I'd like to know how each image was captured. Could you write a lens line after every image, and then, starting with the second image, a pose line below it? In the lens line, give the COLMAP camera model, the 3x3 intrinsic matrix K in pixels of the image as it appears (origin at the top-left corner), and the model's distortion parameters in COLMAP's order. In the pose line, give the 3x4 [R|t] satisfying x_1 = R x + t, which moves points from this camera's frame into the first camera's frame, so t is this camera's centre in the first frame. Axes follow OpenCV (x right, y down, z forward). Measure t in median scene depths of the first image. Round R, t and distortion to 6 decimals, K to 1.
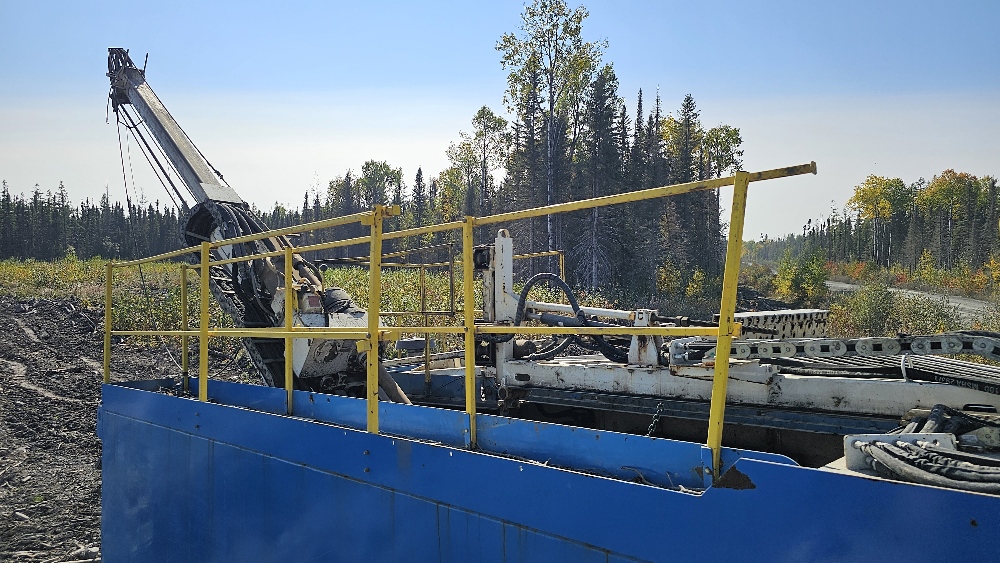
lens RADIAL K [[639.3, 0, 487.1], [0, 639.3, 277.0], [0, 0, 1]] dist [0.049368, -0.048994]
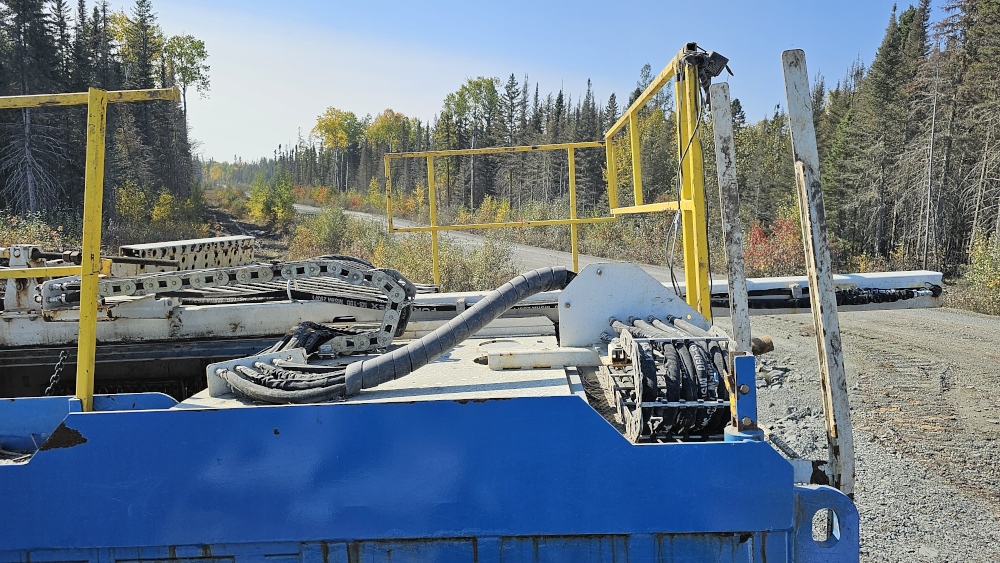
lens RADIAL K [[639.3, 0, 487.1], [0, 639.3, 277.0], [0, 0, 1]] dist [0.049368, -0.048994]
pose [[0.745139, -0.075310, 0.662643, 0.128037], [-0.007220, 0.992634, 0.120933, -0.013139], [-0.666870, -0.094896, 0.739107, -0.025967]]
